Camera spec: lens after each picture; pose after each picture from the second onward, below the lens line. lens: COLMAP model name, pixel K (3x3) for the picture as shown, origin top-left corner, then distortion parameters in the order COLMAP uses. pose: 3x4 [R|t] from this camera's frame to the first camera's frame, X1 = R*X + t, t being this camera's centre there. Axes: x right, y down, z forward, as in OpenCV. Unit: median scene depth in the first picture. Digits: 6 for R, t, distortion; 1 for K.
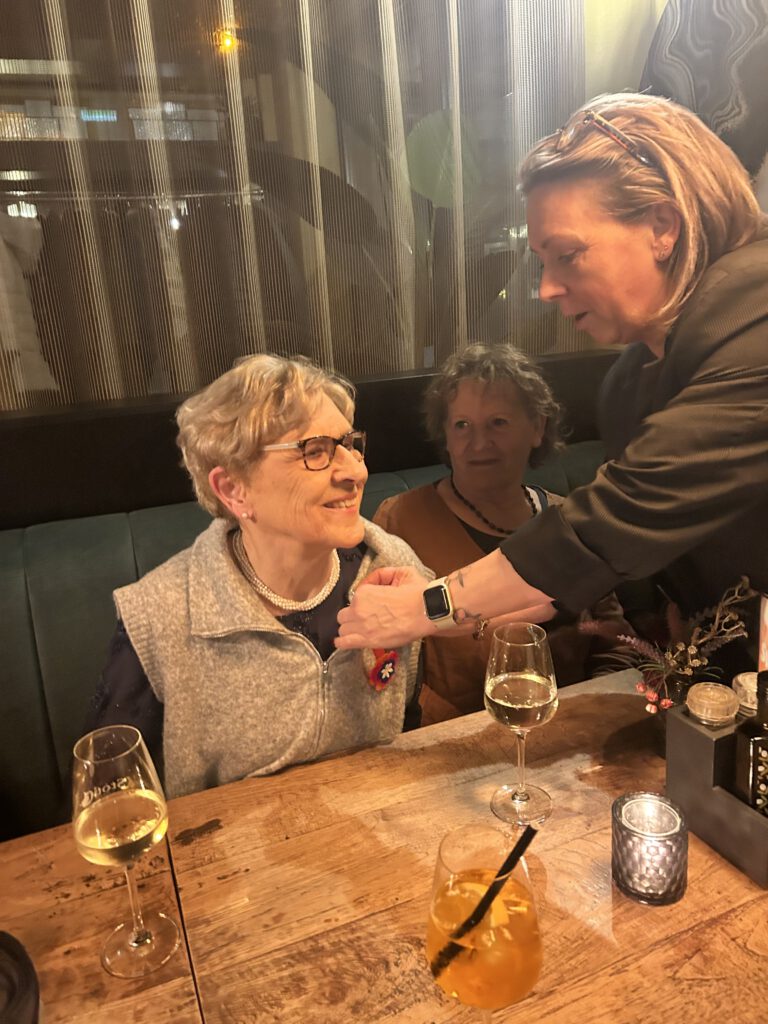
lens RADIAL K [[779.7, 0, 384.0], [0, 779.7, 512.0], [0, 0, 1]] dist [-0.003296, -0.009268]
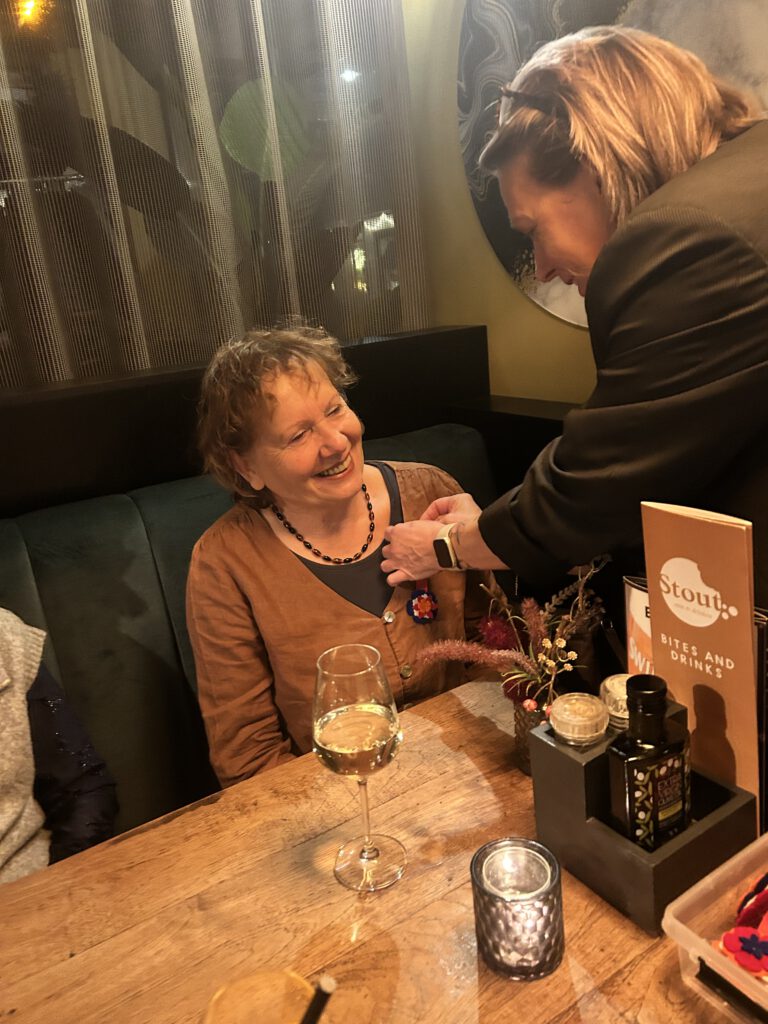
lens RADIAL K [[779.7, 0, 384.0], [0, 779.7, 512.0], [0, 0, 1]] dist [-0.003296, -0.009268]
pose [[0.985168, -0.078552, 0.152560, 0.103391], [0.077737, 0.996910, 0.011311, -0.005734], [-0.152977, 0.000716, 0.988230, 0.198080]]
